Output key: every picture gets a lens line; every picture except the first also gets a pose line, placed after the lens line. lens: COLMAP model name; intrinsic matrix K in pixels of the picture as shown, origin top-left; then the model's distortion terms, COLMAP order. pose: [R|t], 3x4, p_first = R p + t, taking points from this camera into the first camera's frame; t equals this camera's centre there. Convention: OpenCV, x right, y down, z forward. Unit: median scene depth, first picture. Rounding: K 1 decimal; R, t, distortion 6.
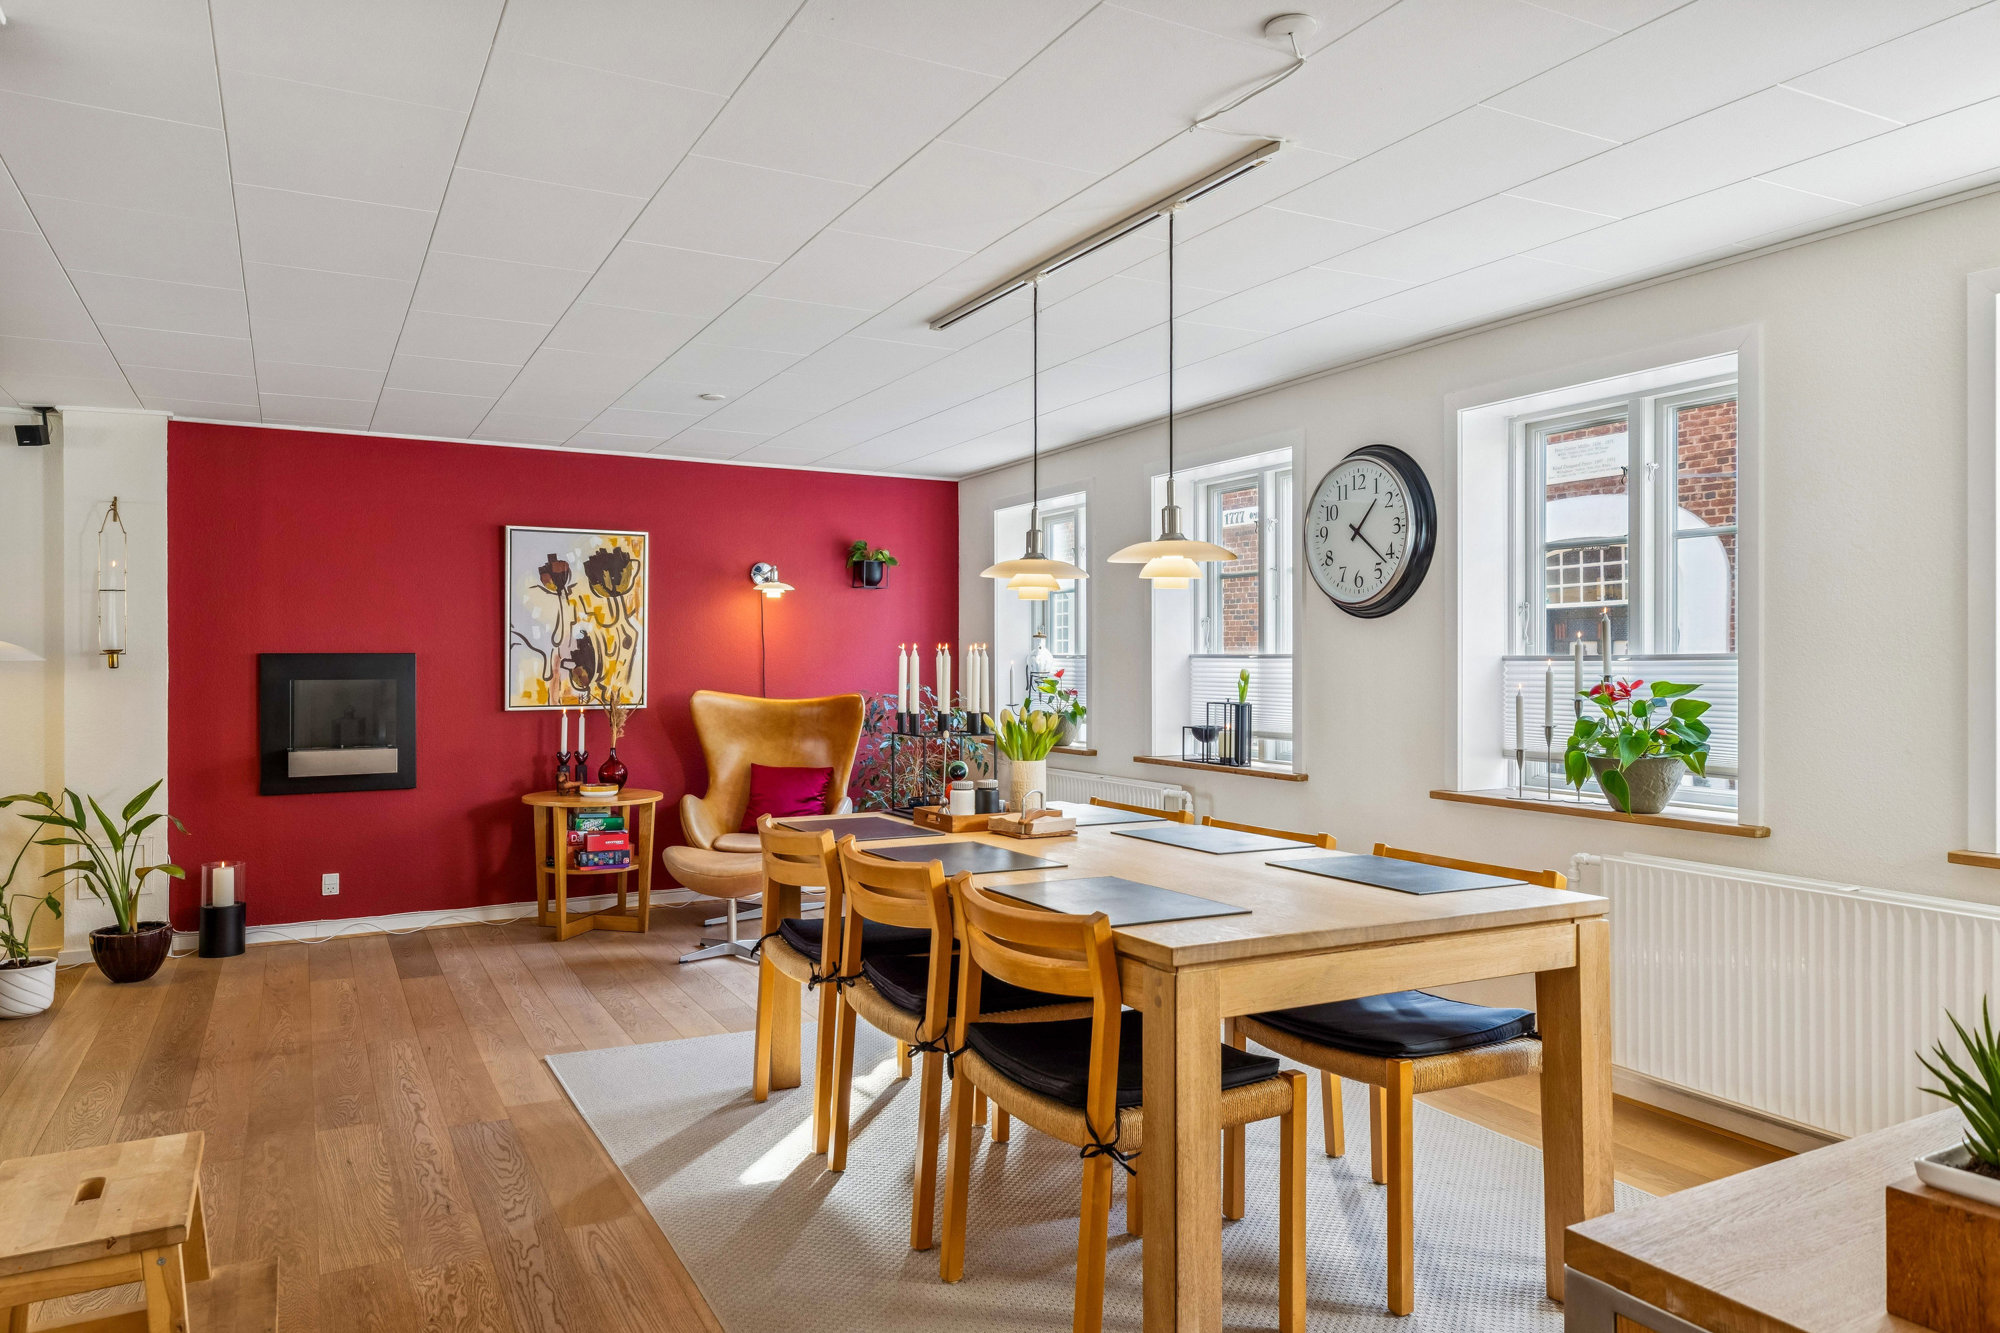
lens RADIAL K [[1291.6, 0, 982.6], [0, 1291.6, 661.3], [0, 0, 1]] dist [0.009643, -0.002441]
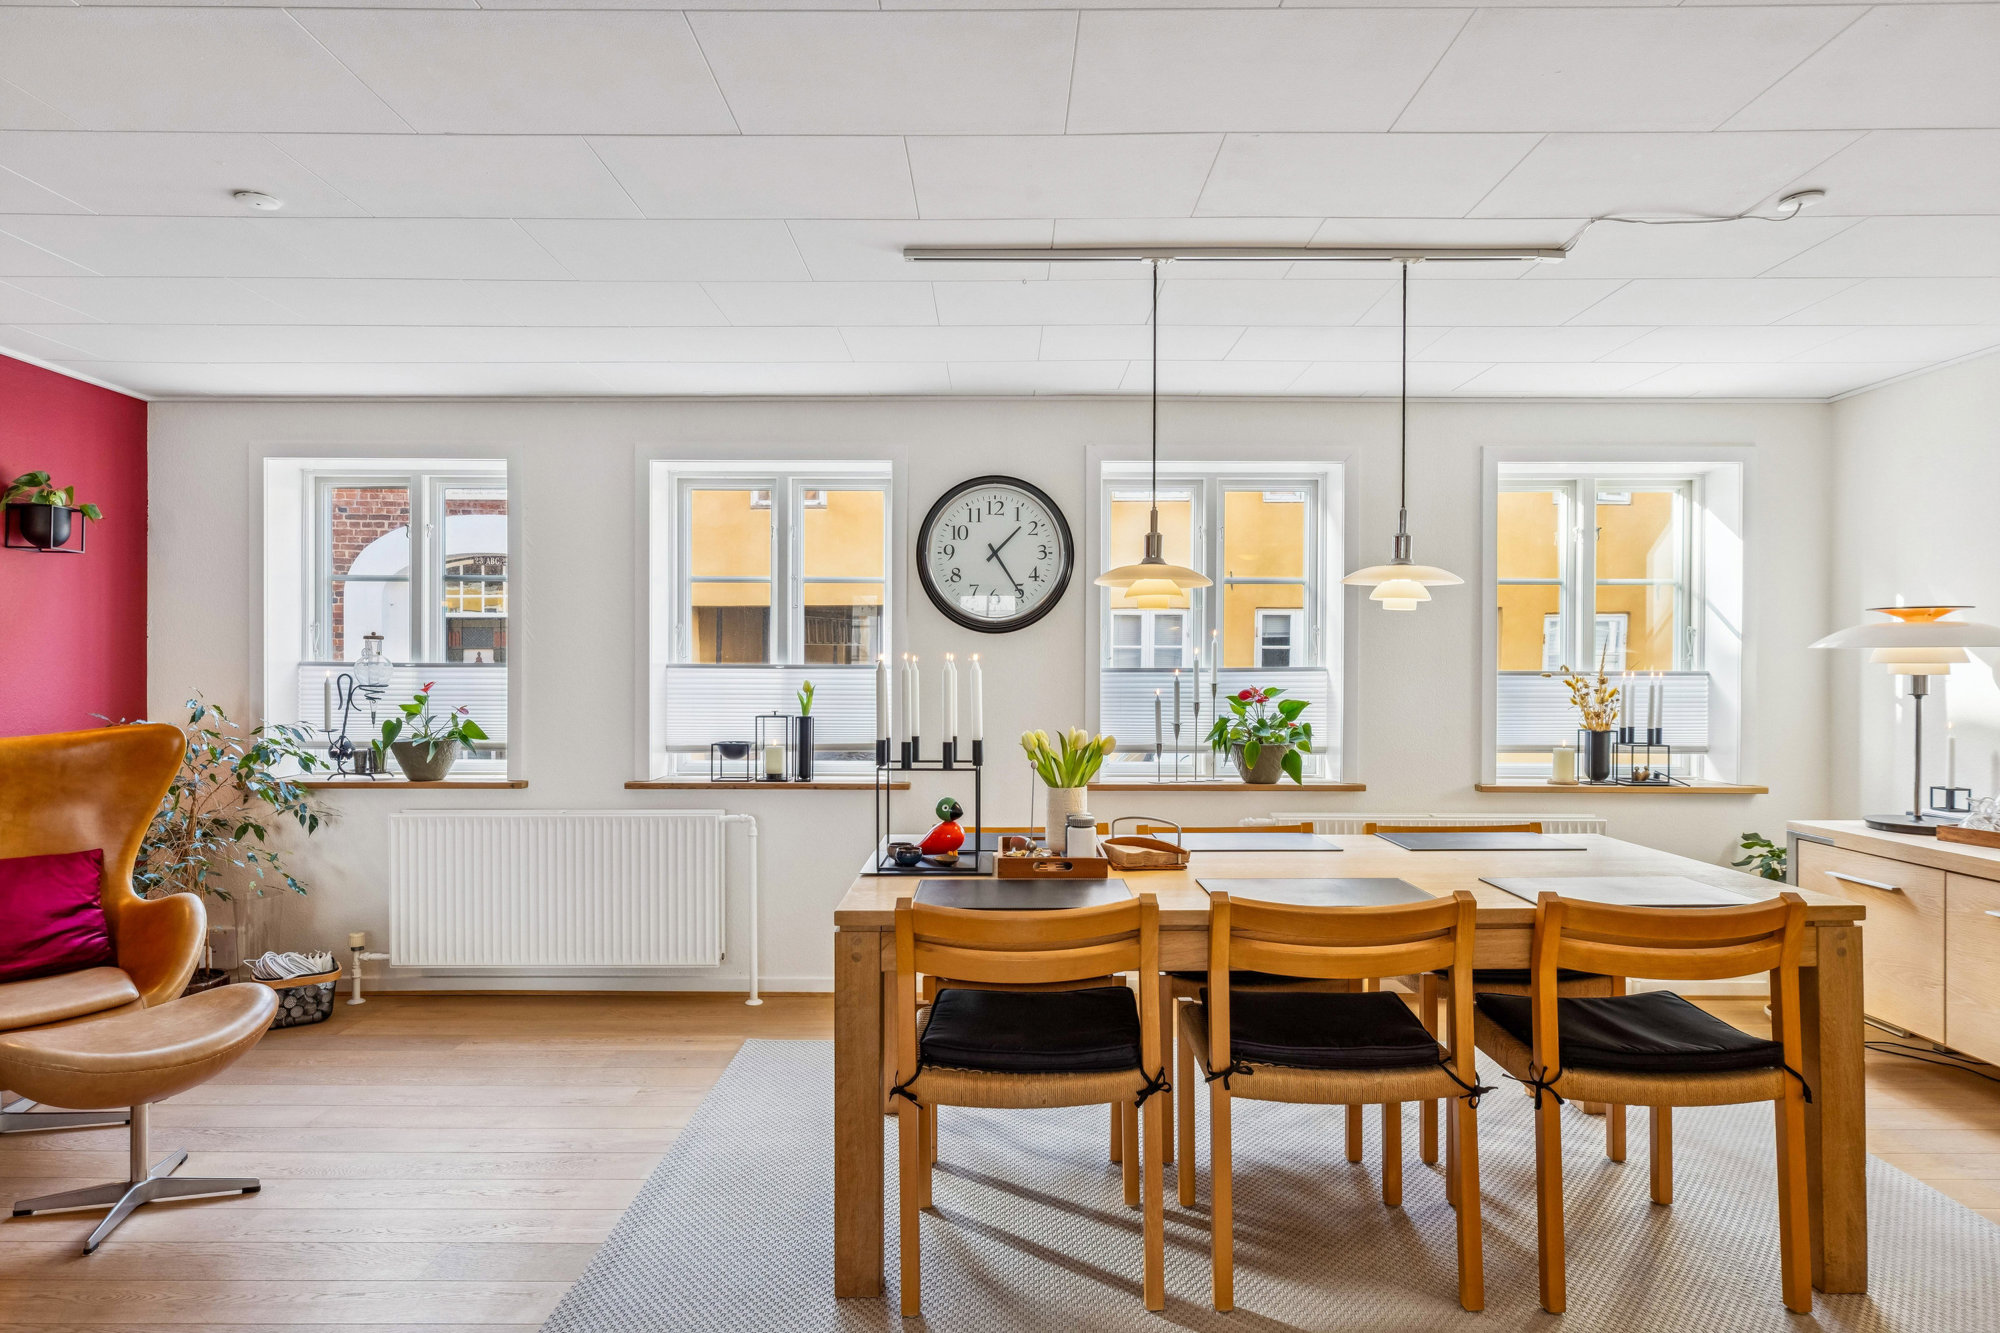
lens RADIAL K [[1149.4, 0, 992.2], [0, 1149.4, 677.9], [0, 0, 1]] dist [0.008730, 0.000598]
pose [[0.471403, -0.007471, 0.881886, -0.622920], [-0.002013, 0.999952, 0.009547, -0.005276], [-0.881916, -0.006275, 0.471365, 0.603052]]
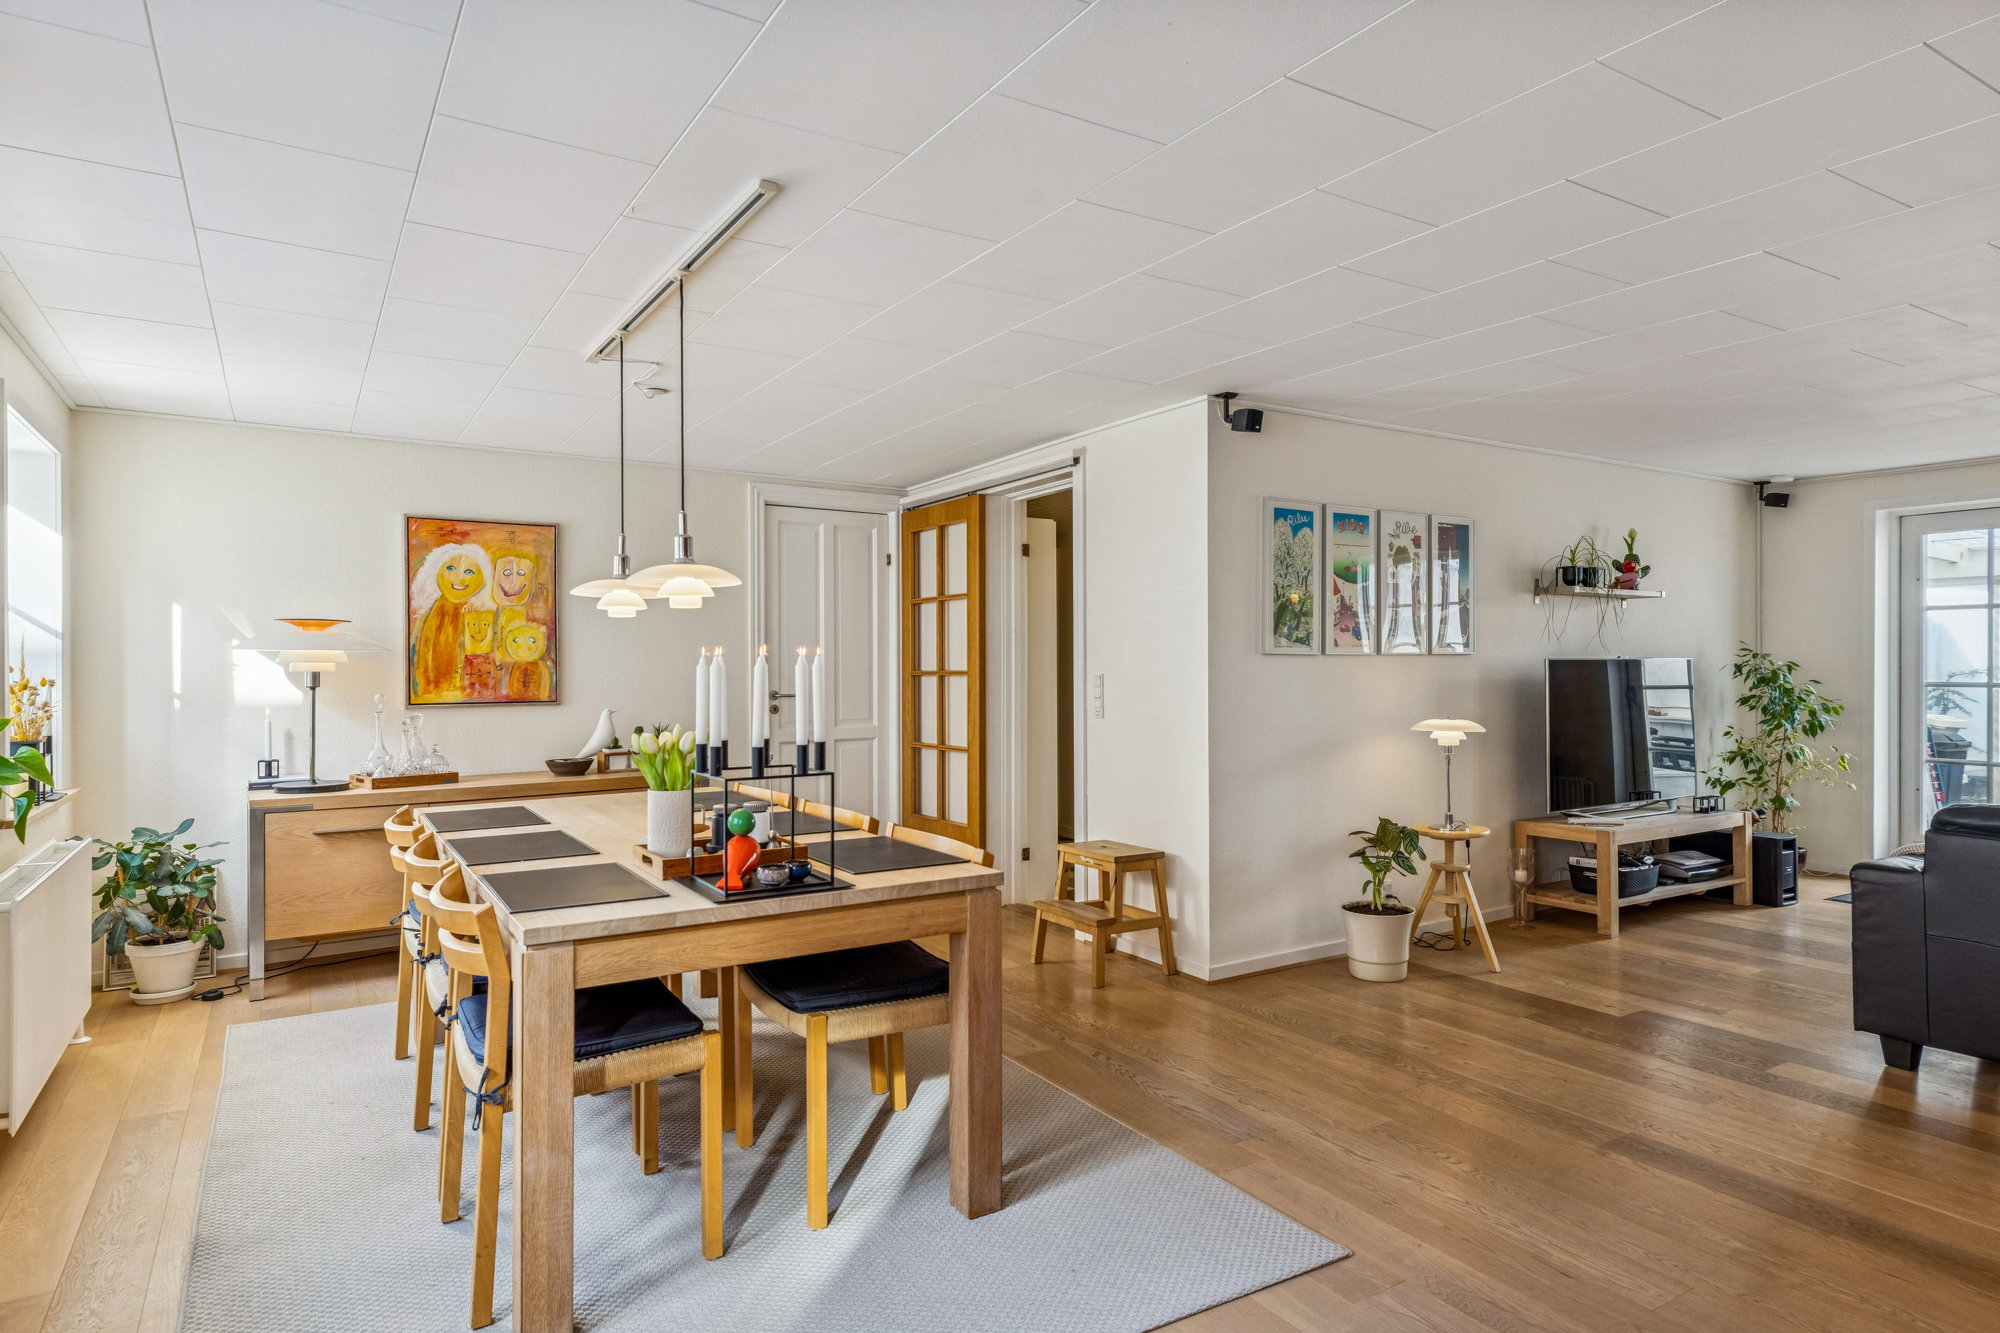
lens RADIAL K [[1152.0, 0, 1007.9], [0, 1152.0, 675.6], [0, 0, 1]] dist [0.016242, -0.003559]
pose [[-0.997114, 0.007070, -0.075593, -0.116254], [0.006286, 0.999924, 0.010595, -0.004321], [0.075662, 0.010089, -0.997082, 1.588940]]
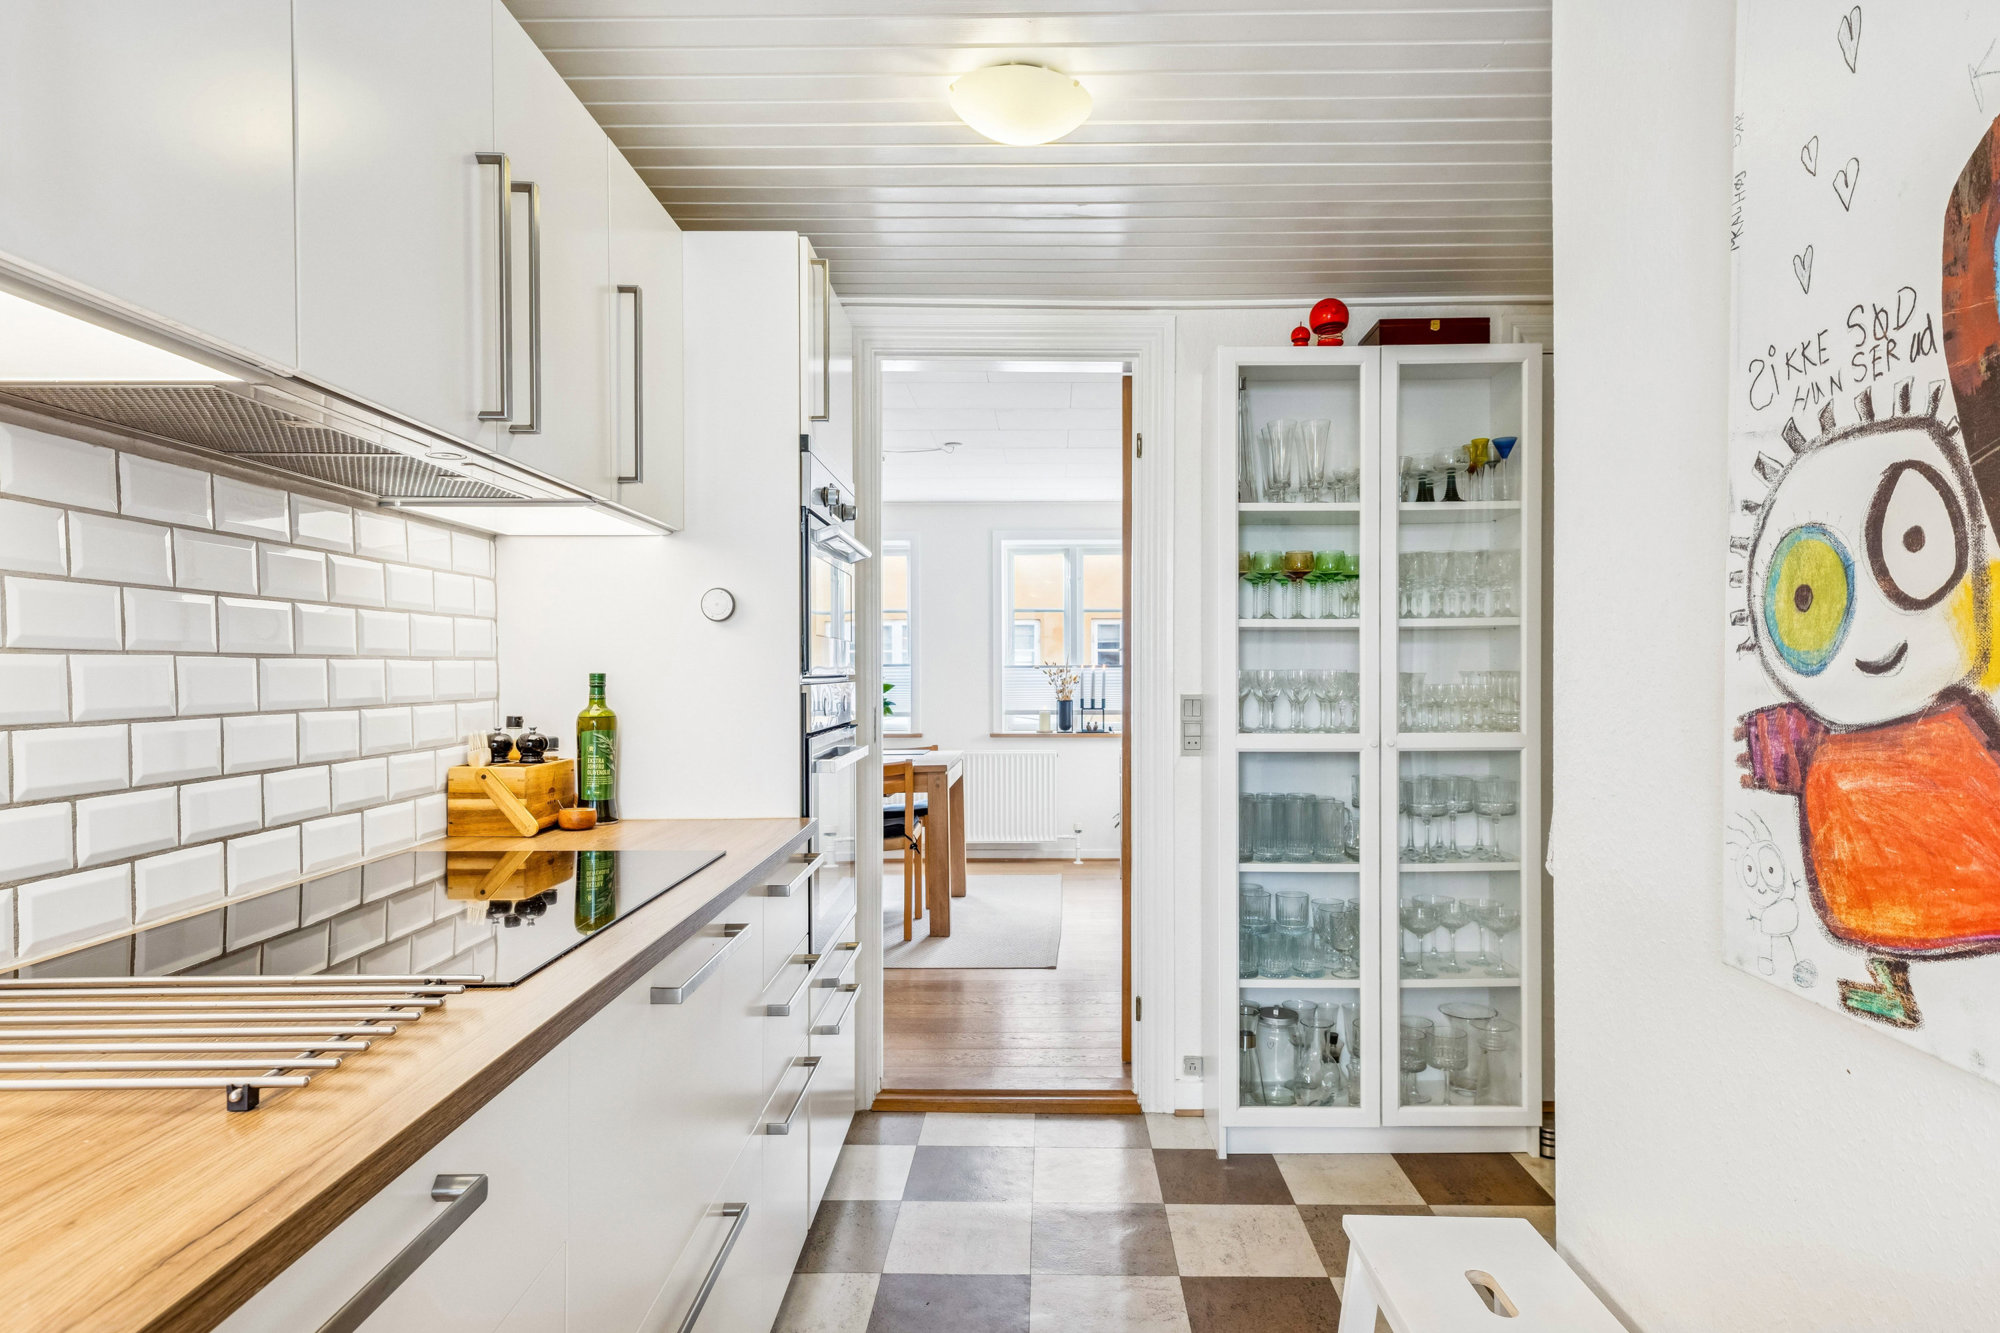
lens RADIAL K [[1152.0, 0, 1007.5], [0, 1152.0, 672.9], [0, 0, 1]] dist [0.016242, -0.003559]
pose [[0.491044, -0.003368, 0.871128, -1.017469], [0.003502, 0.999992, 0.001892, 0.005932], [-0.871128, 0.002122, 0.491052, -0.195137]]
